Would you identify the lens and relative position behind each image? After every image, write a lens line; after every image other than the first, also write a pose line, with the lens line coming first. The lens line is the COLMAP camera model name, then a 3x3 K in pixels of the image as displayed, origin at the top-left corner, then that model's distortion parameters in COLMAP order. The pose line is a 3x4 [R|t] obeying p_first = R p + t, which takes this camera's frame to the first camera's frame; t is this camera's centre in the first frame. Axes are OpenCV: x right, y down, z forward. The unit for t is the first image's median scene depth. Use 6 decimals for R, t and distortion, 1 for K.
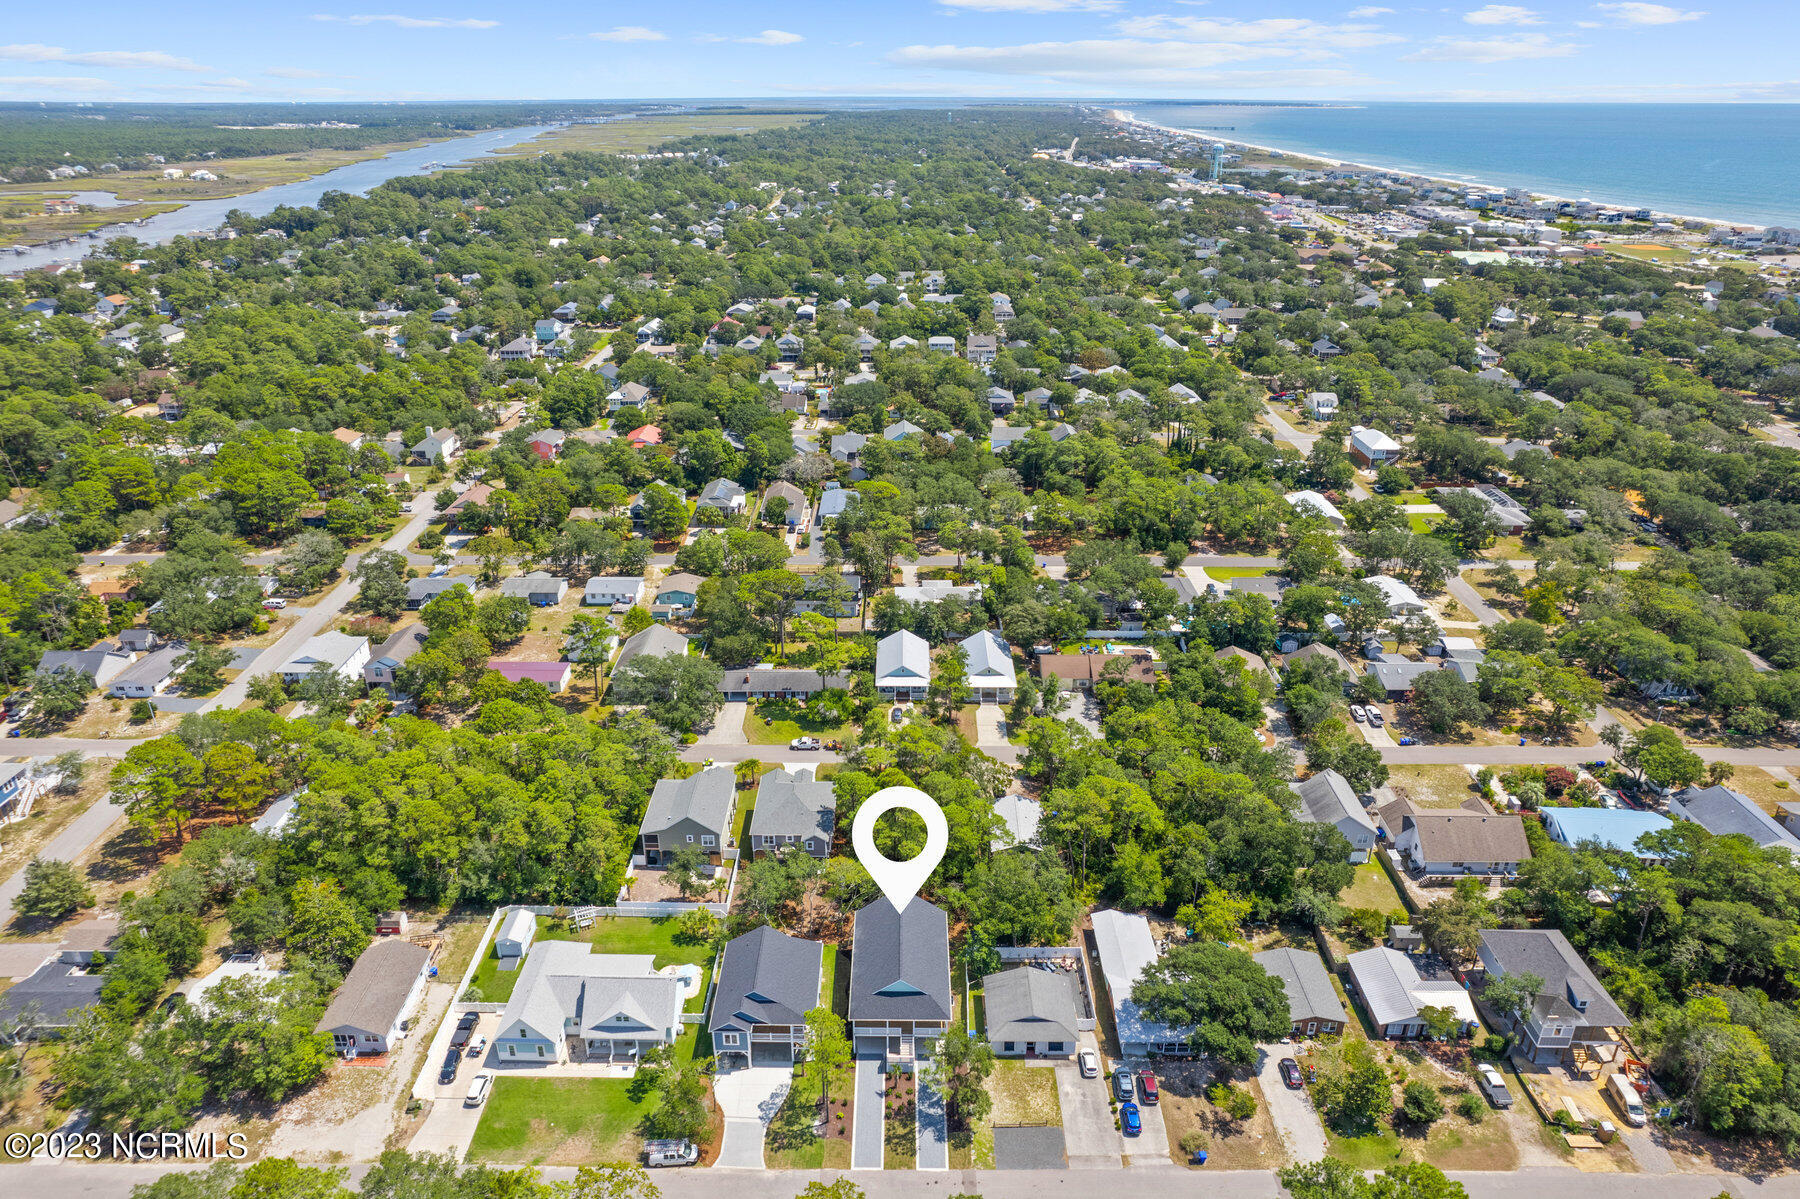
lens RADIAL K [[1155.6, 0, 900.0], [0, 1155.6, 599.5], [0, 0, 1]] dist [-0.091942, 0.081142]
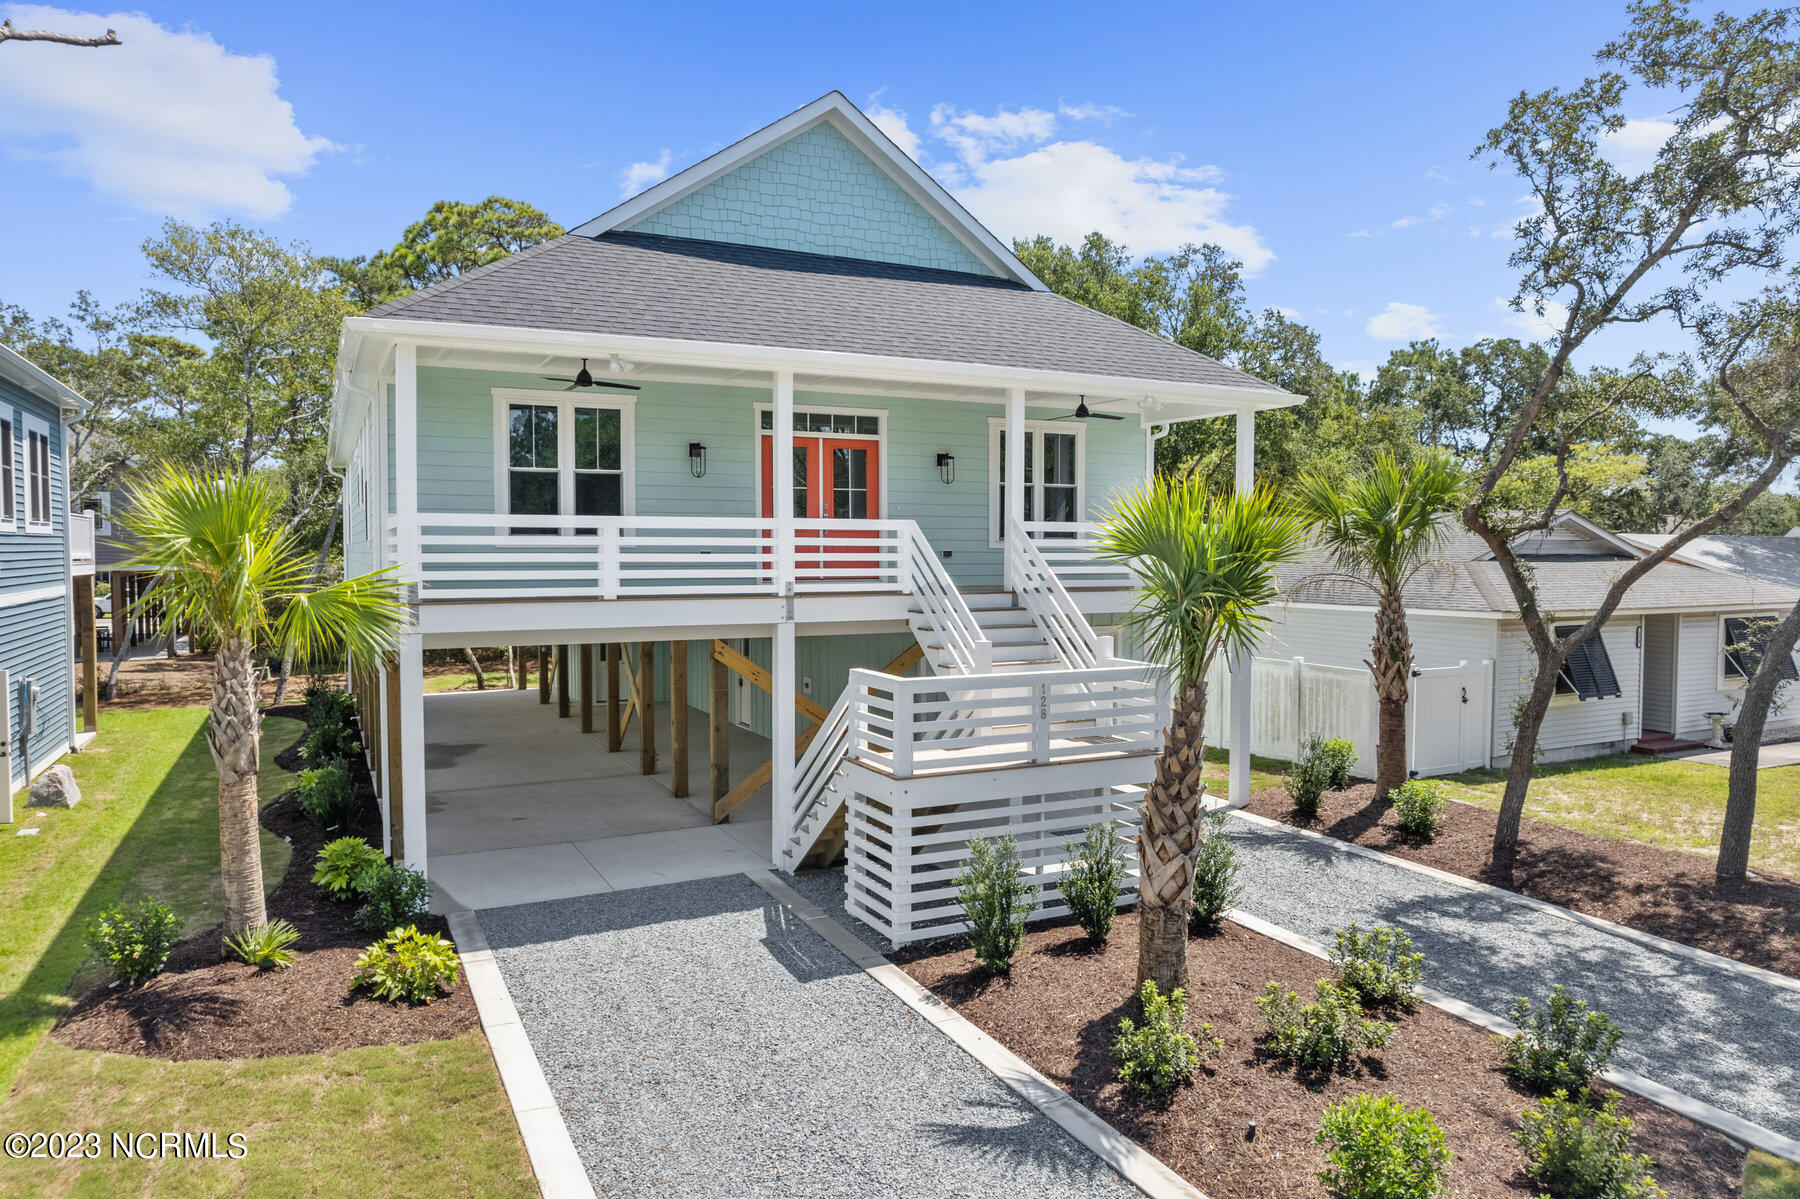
lens RADIAL K [[1155.6, 0, 900.0], [0, 1155.6, 599.5], [0, 0, 1]] dist [-0.091942, 0.081142]
pose [[0.885781, -0.021433, 0.463608, -0.047552], [0.189633, 0.928454, -0.319395, 0.419567], [-0.423593, 0.370829, 0.826471, 0.932106]]
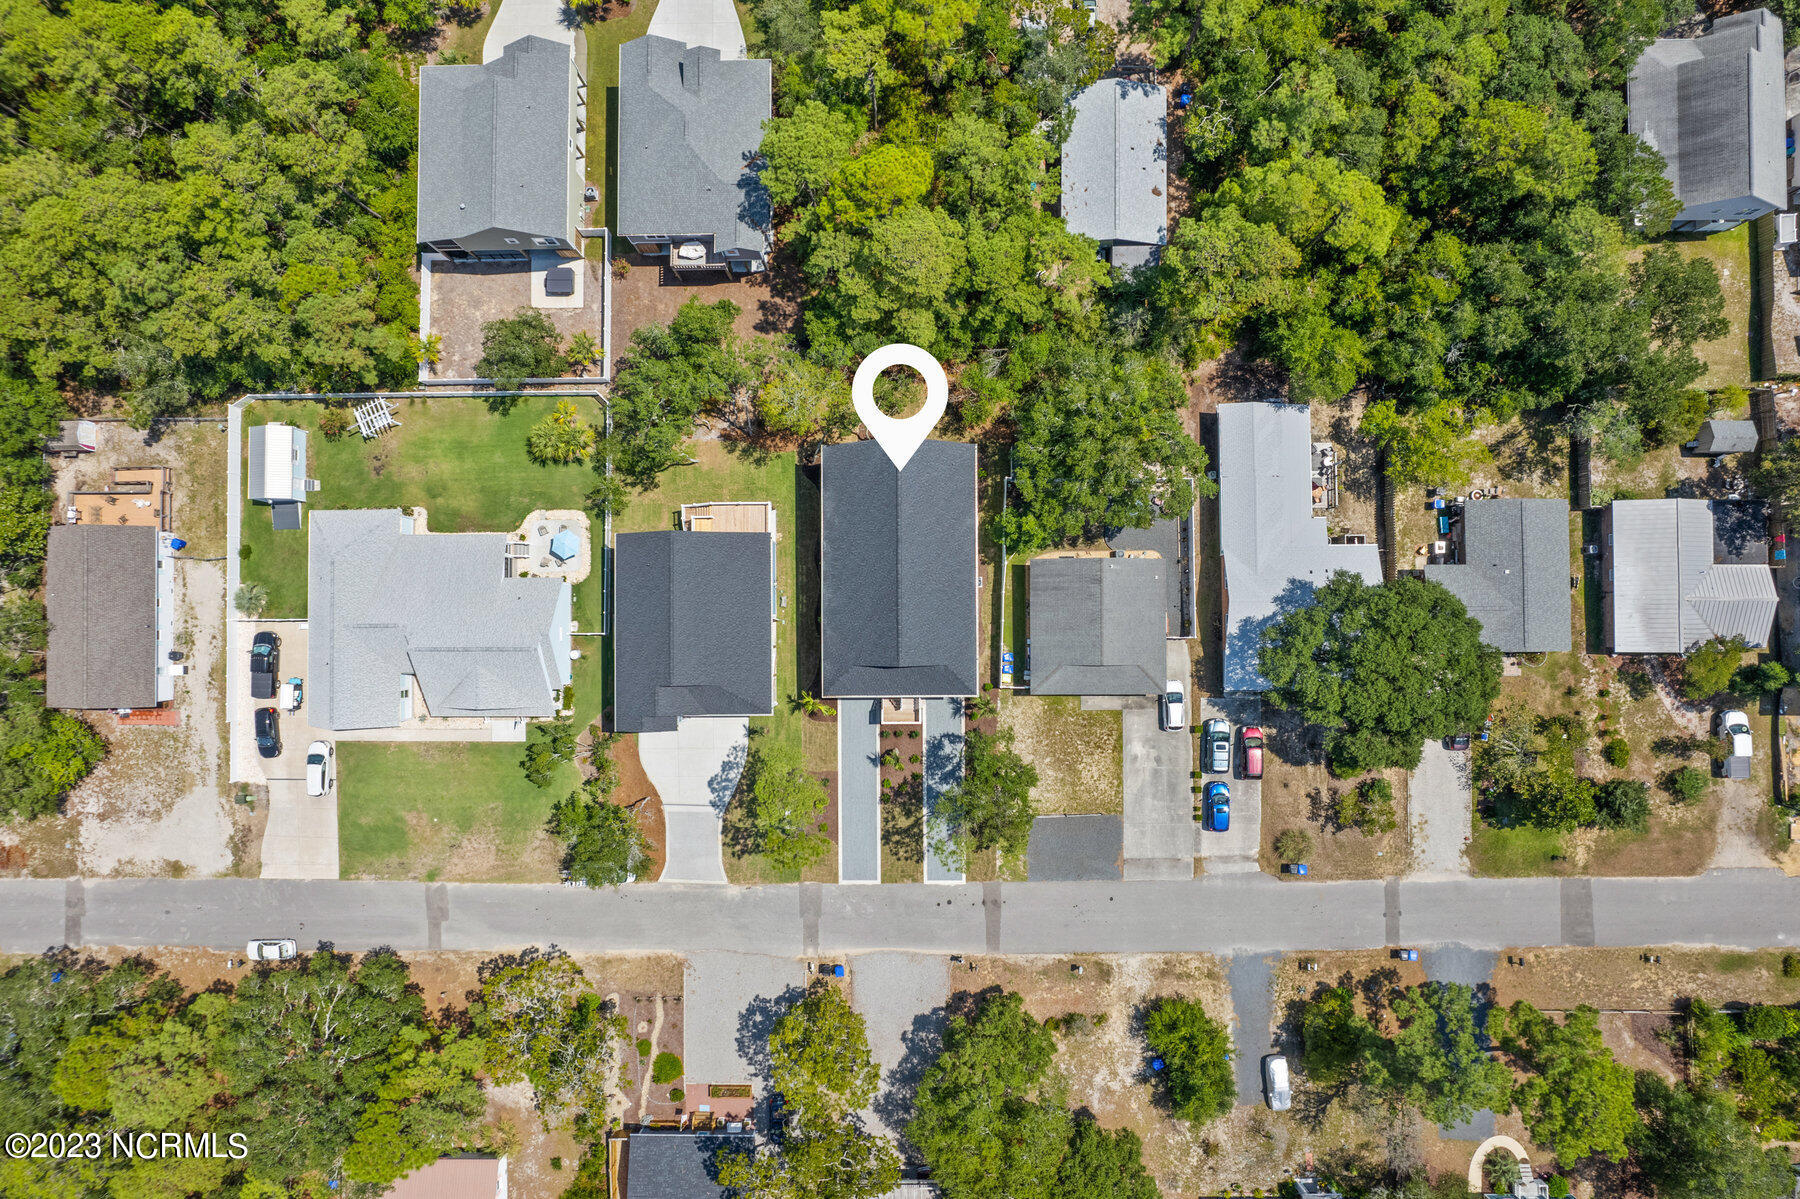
lens RADIAL K [[1178.4, 0, 900.0], [0, 1178.4, 599.5], [0, 0, 1]] dist [-0.087326, 0.084417]
pose [[0.999828, -0.011432, -0.014603, 0.011077], [0.018110, 0.432260, 0.901567, -0.270264], [-0.003995, -0.901677, 0.432393, 0.759286]]
